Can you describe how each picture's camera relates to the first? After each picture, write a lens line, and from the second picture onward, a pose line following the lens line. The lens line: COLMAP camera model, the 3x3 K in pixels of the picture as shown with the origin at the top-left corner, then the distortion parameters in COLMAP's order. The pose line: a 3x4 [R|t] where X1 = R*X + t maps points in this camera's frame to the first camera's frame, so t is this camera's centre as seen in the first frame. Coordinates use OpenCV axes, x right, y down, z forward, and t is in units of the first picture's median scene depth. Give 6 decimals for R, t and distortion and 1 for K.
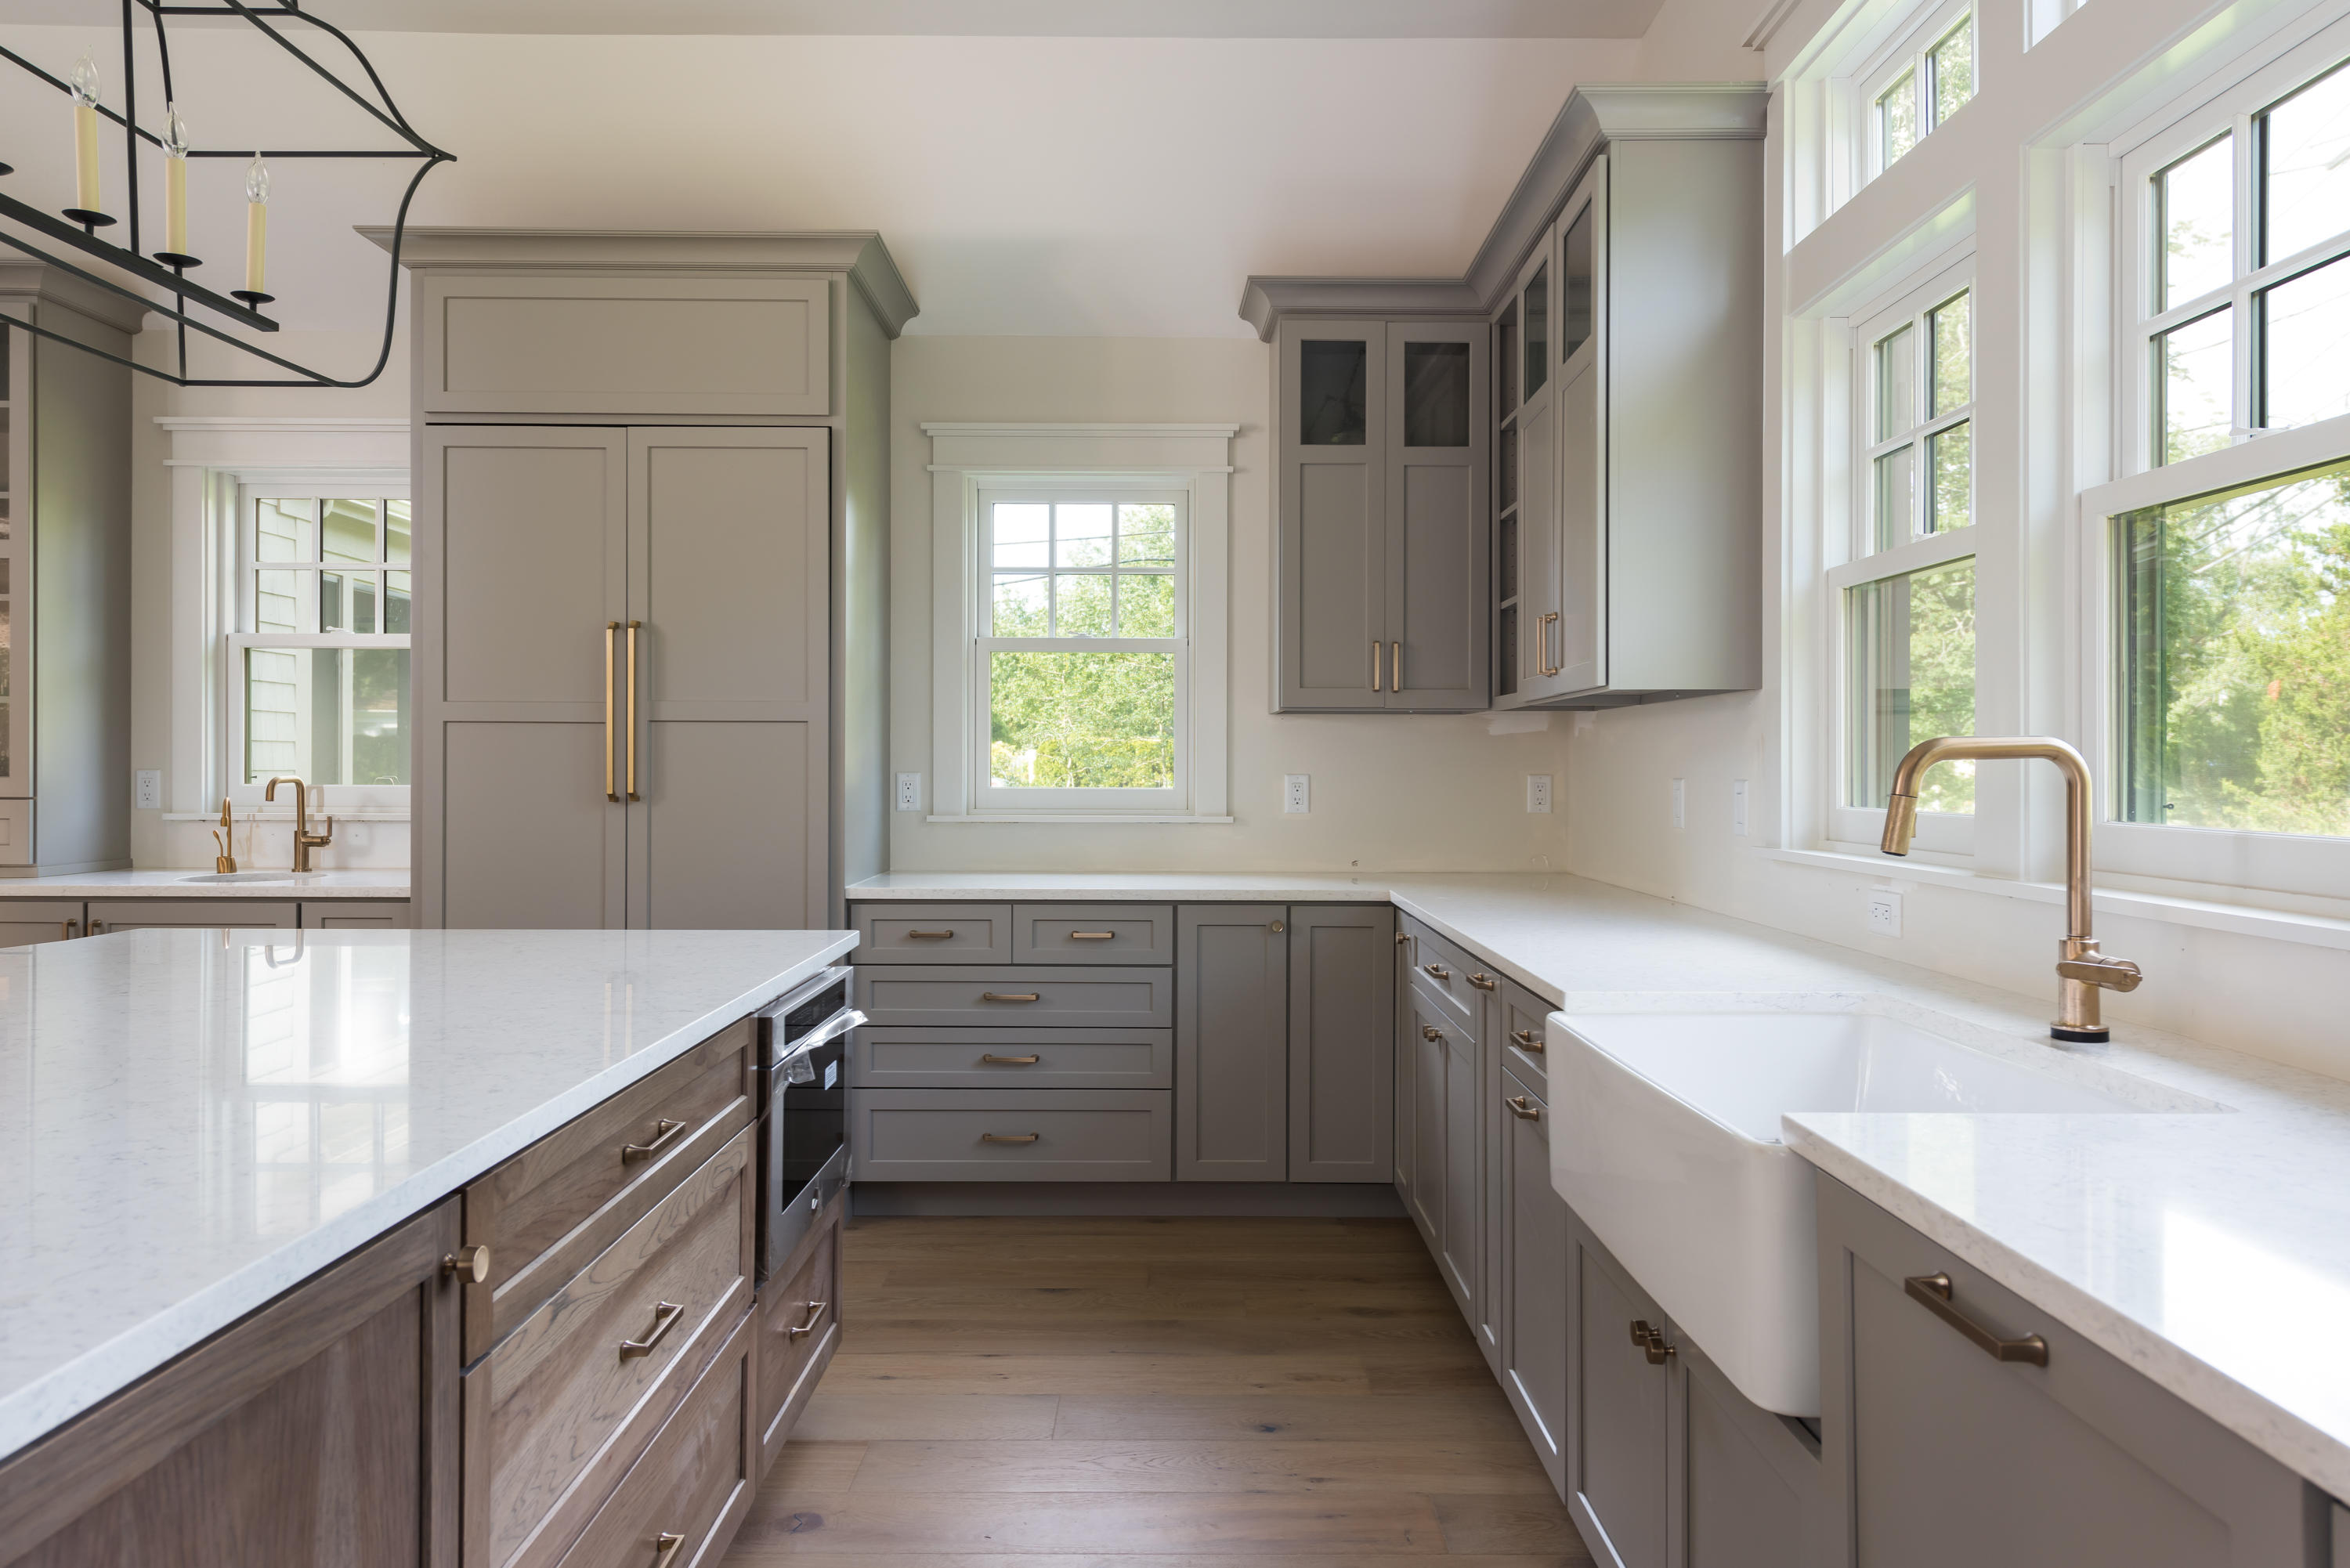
lens RADIAL K [[1520.0, 0, 1175.0], [0, 1520.0, 784.0], [0, 0, 1]] dist [0.008855, 0.000684]
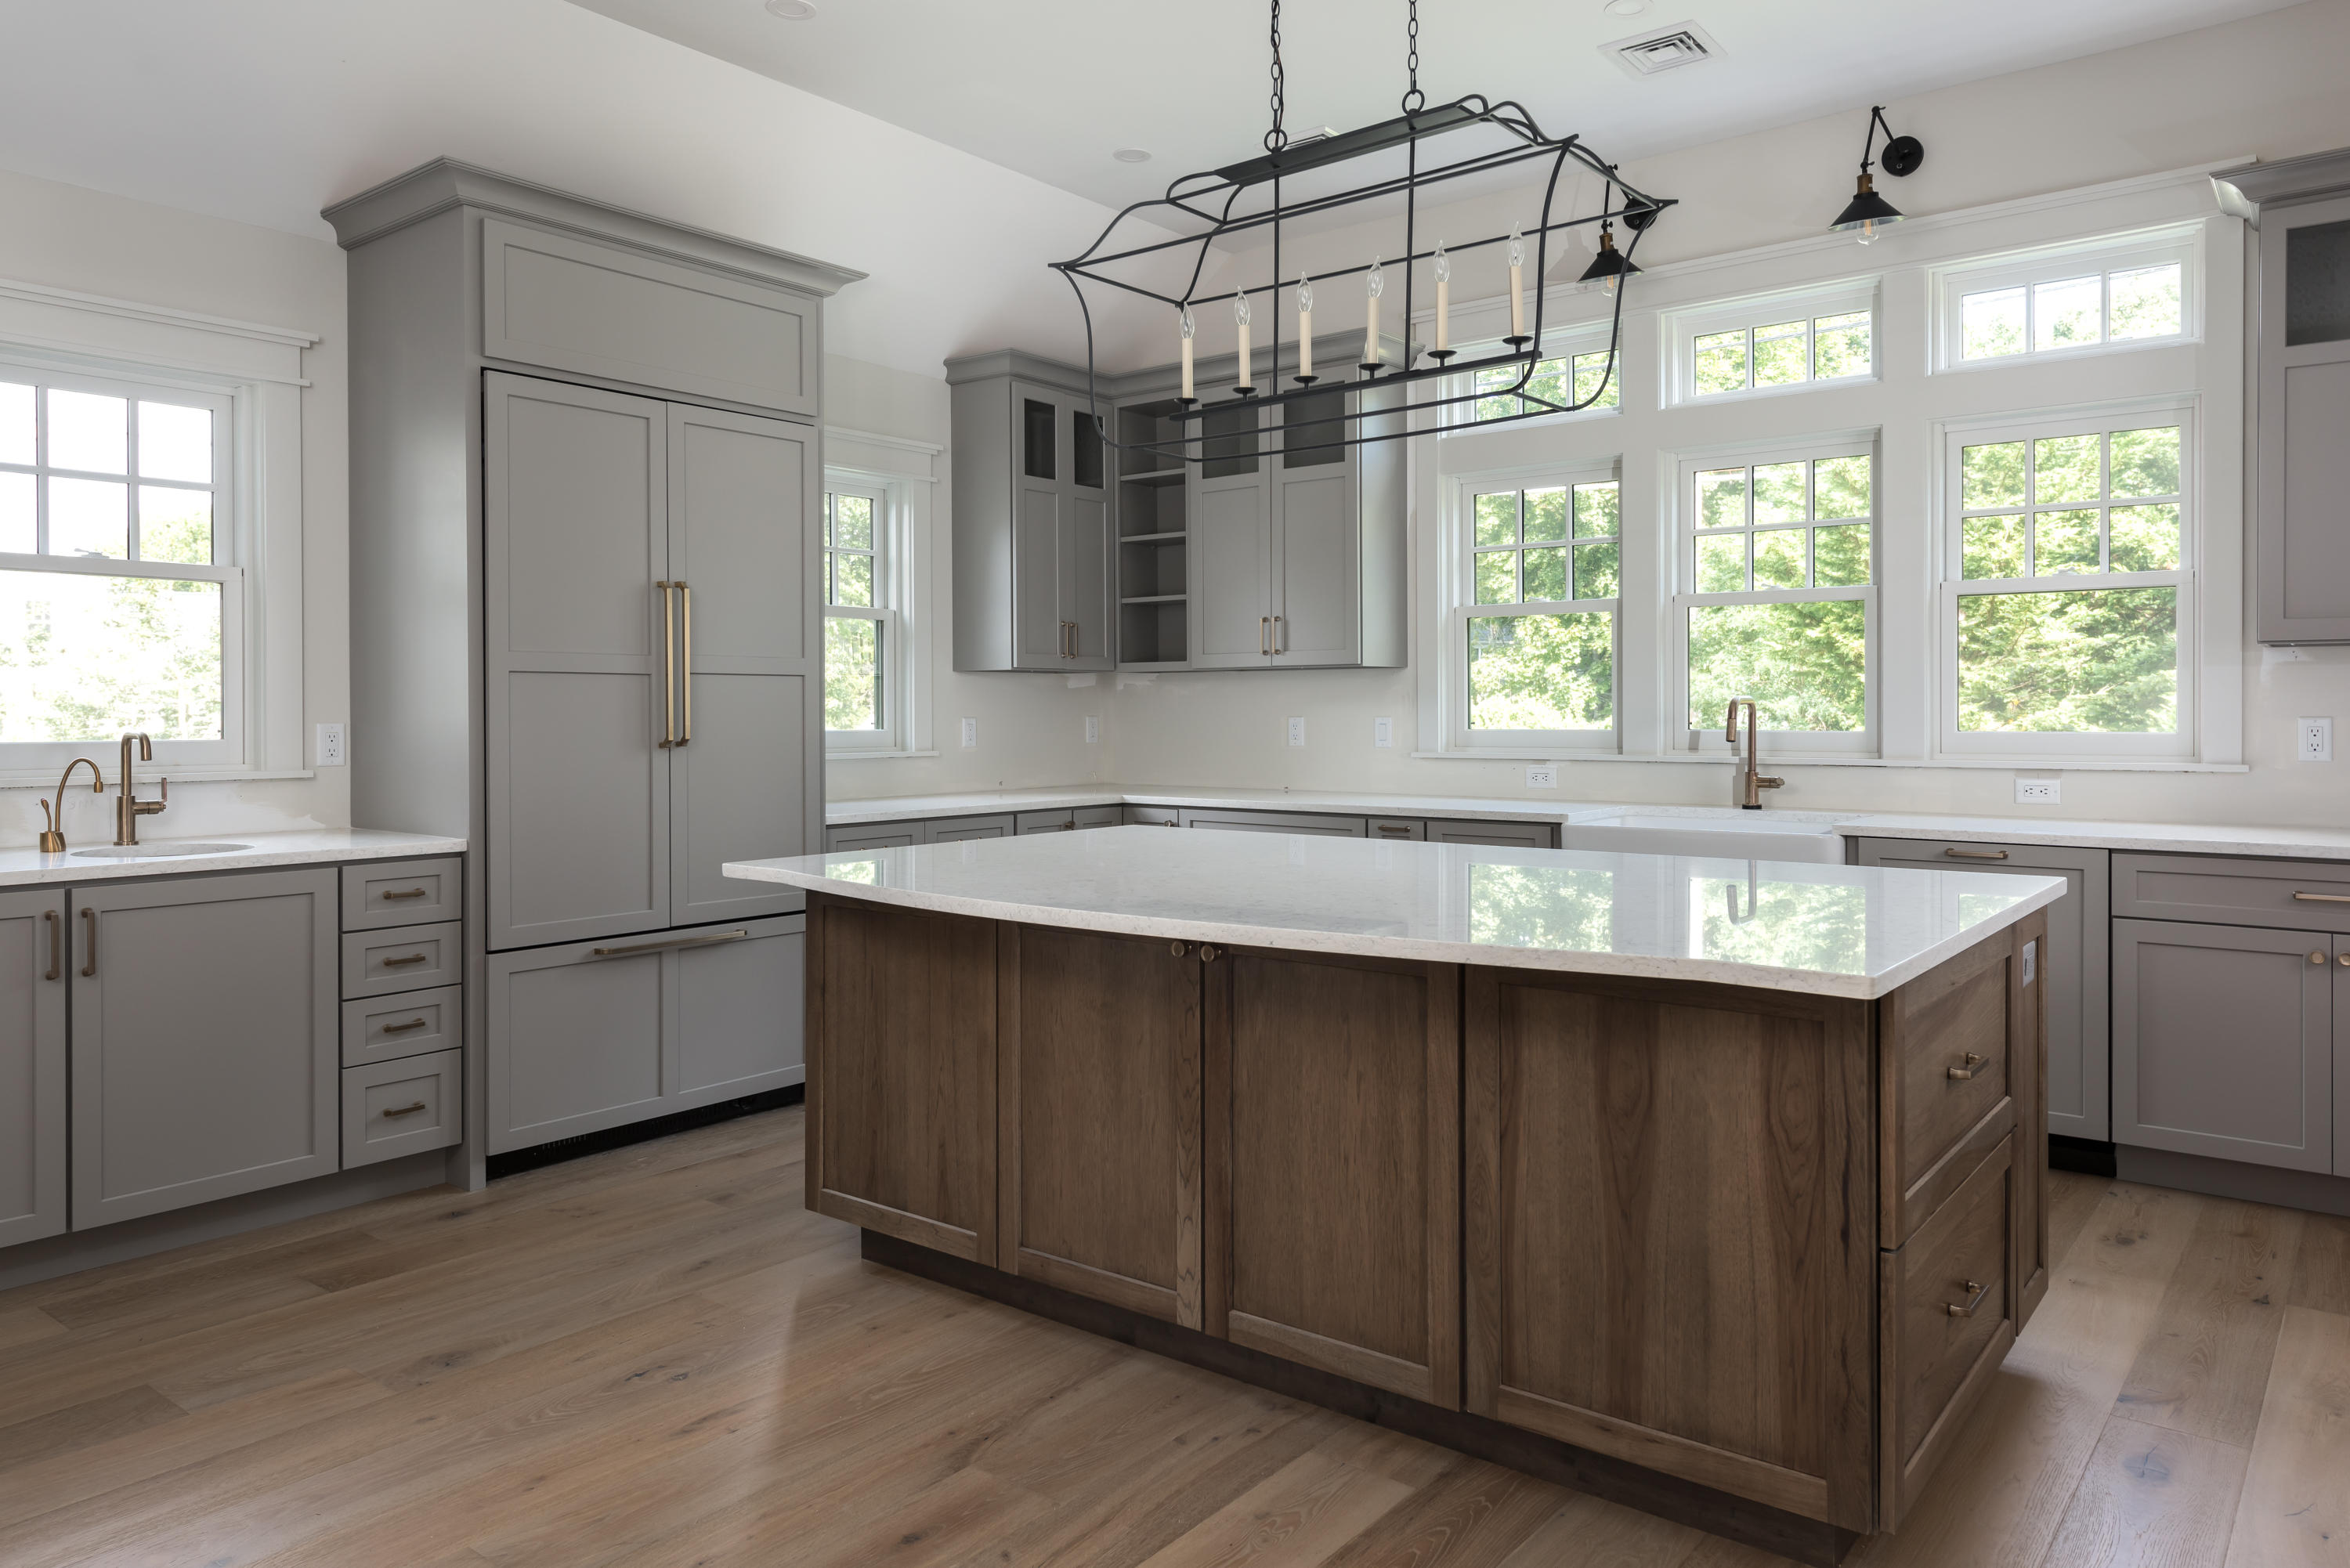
lens RADIAL K [[1572.3, 0, 1175.7], [0, 1572.3, 714.0], [0, 0, 1]] dist [0.049489, 0.001574]
pose [[0.629195, -0.007036, 0.777215, -0.906616], [0.015409, 0.999875, -0.003423, -0.002049], [-0.777094, 0.014130, 0.629226, 0.011509]]
